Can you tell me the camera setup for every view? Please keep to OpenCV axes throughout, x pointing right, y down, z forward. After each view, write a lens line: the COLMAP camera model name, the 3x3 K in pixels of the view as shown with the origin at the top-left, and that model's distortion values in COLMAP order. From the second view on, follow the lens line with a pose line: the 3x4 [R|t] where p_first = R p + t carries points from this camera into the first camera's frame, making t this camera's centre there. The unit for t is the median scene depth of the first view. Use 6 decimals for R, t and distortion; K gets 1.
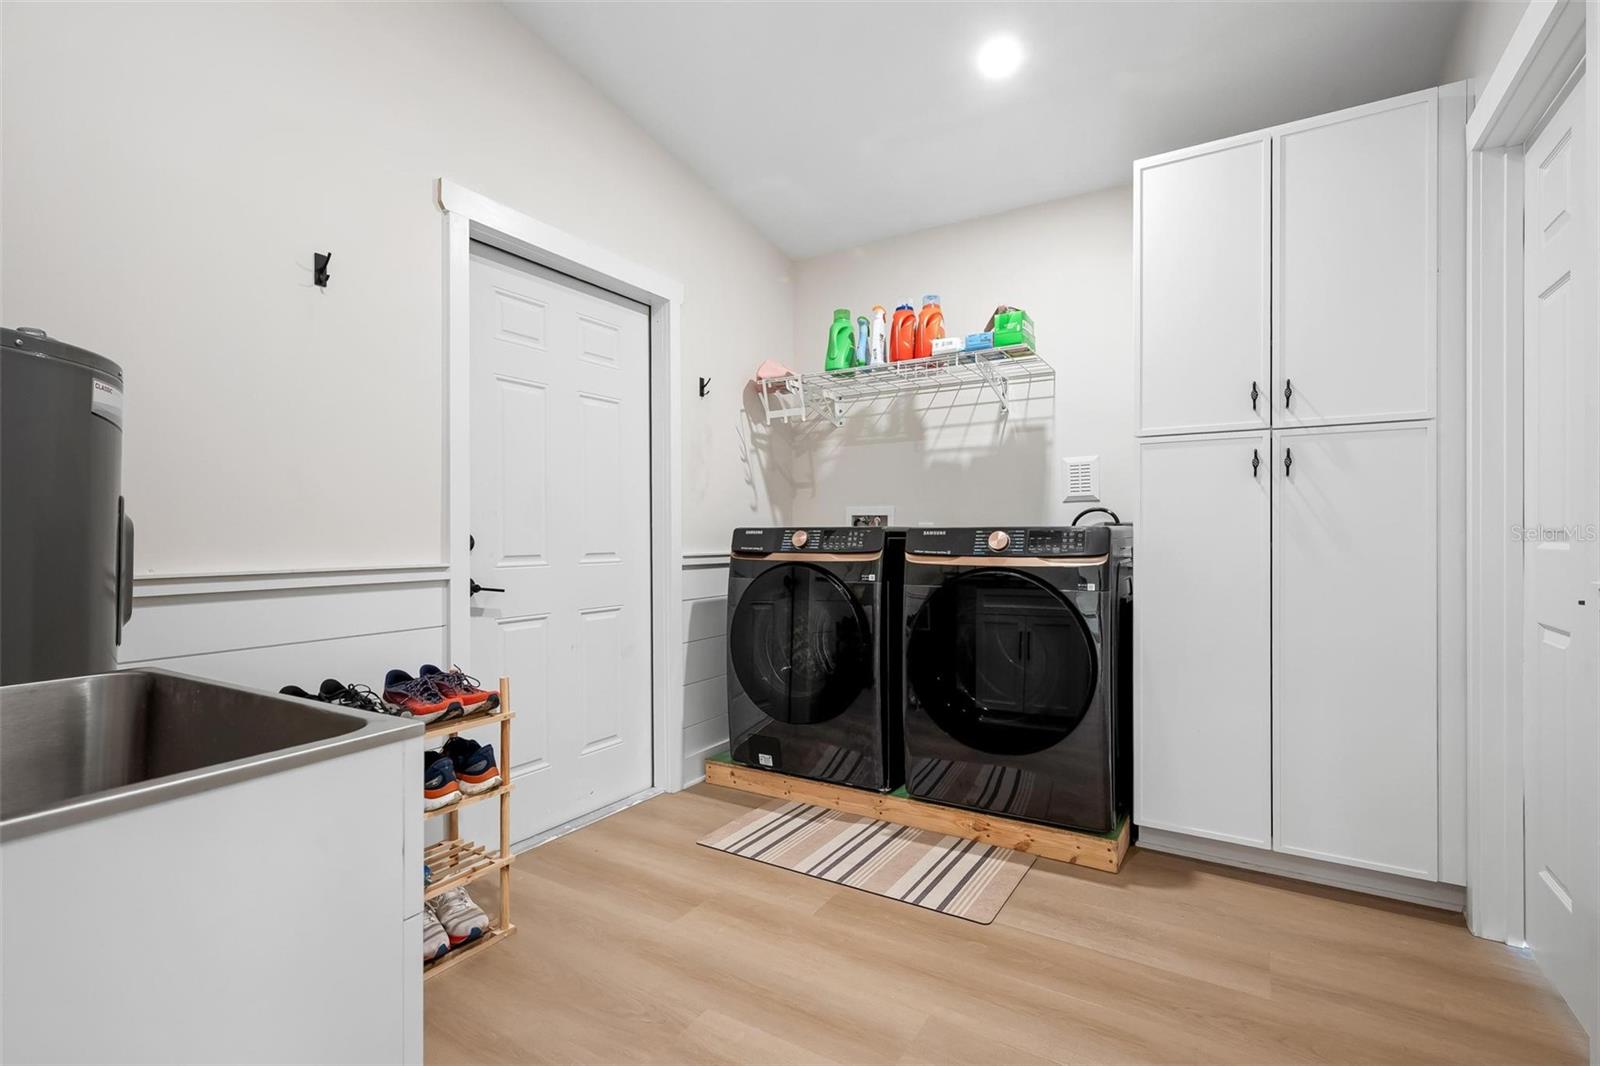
lens RADIAL K [[724.5, 0, 805.0], [0, 724.5, 532.8], [0, 0, 1]] dist [-0.000196, -0.000410]
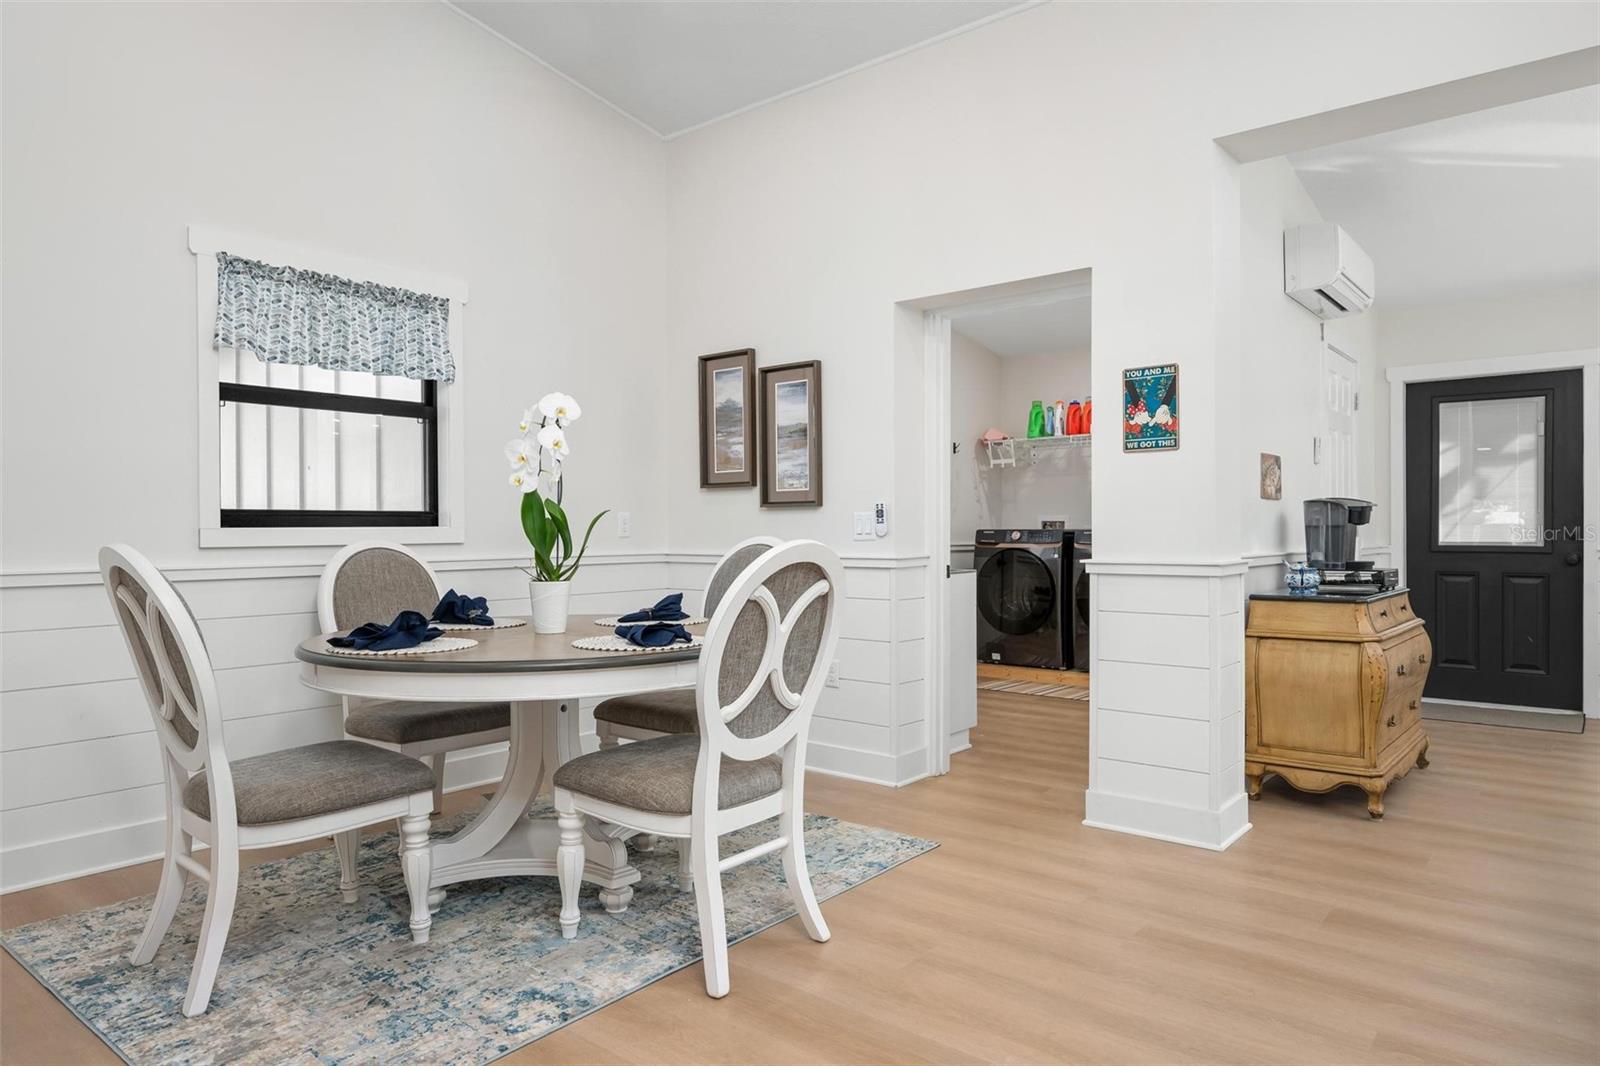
lens RADIAL K [[991.4, 0, 821.4], [0, 991.4, 528.5], [0, 0, 1]] dist [0.001768, 0.001195]
pose [[0.991789, 0.001149, -0.127877, -0.161239], [-0.001538, 0.999994, -0.002942, -0.001578], [0.127873, 0.003114, 0.991786, -1.441738]]
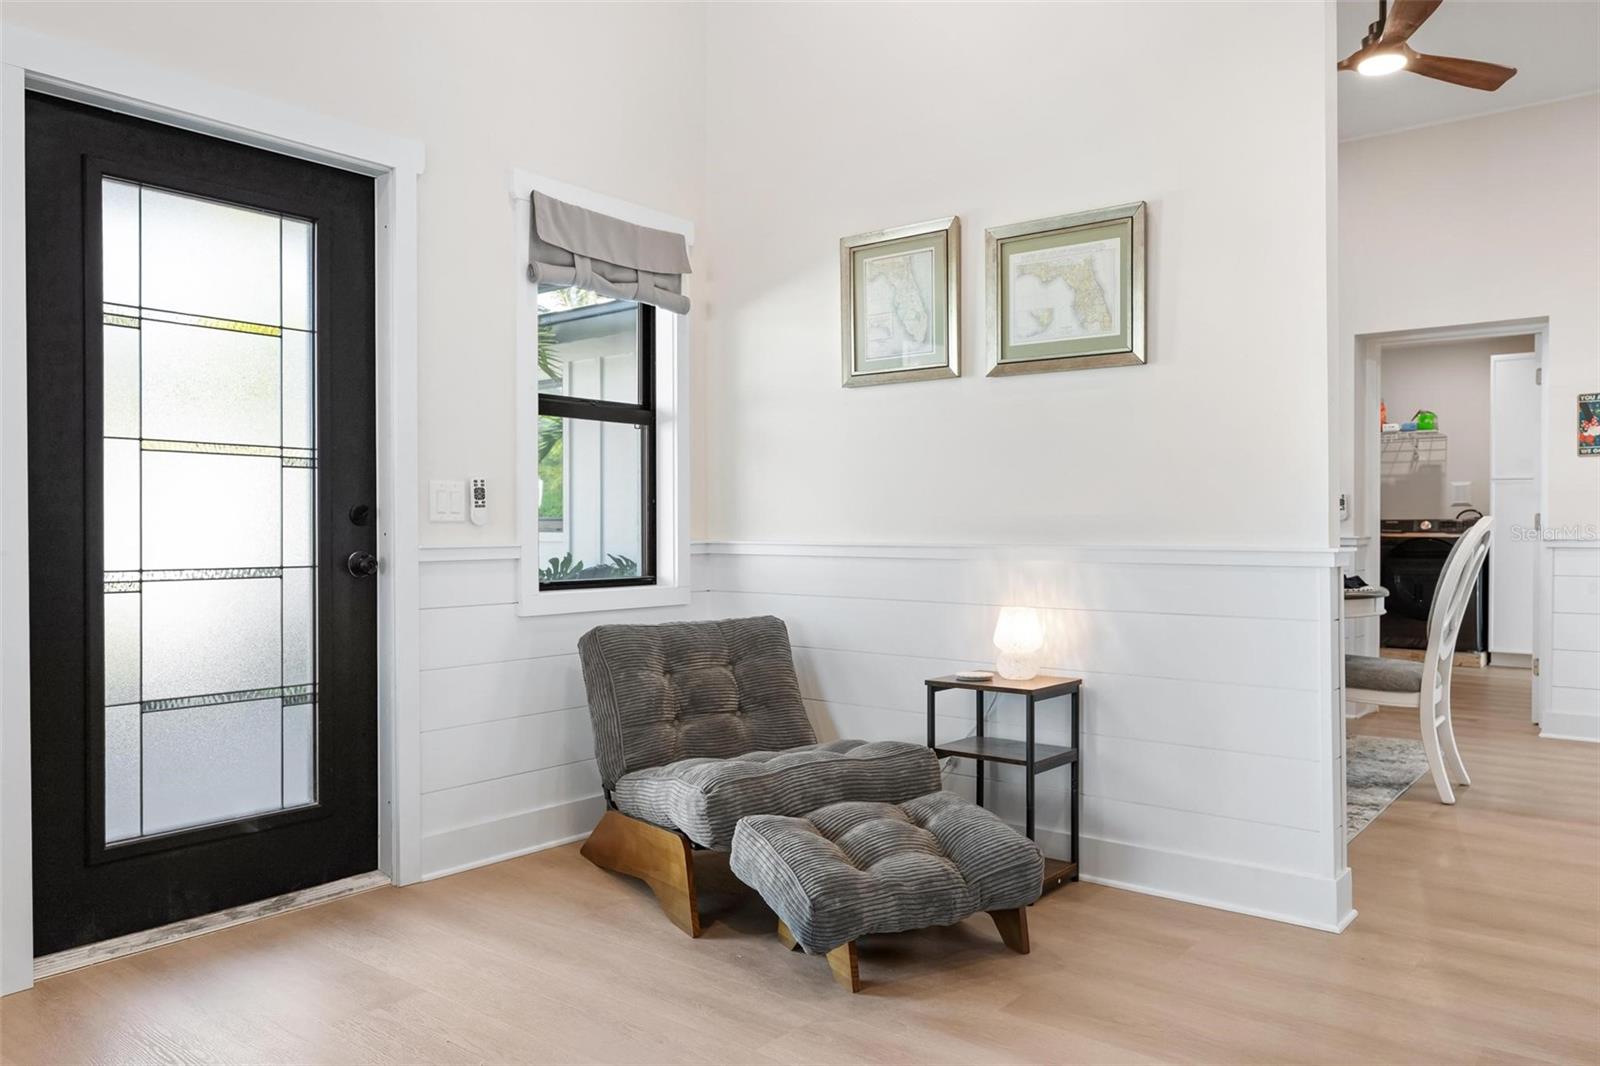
lens RADIAL K [[1130.5, 0, 800.1], [0, 1130.5, 537.6], [0, 0, 1]] dist [-0.006998, -0.003950]
pose [[0.991069, 0.003581, -0.133303, -0.947153], [-0.002724, 0.999974, 0.006611, 0.024300], [0.133323, -0.006189, 0.991053, -2.167558]]
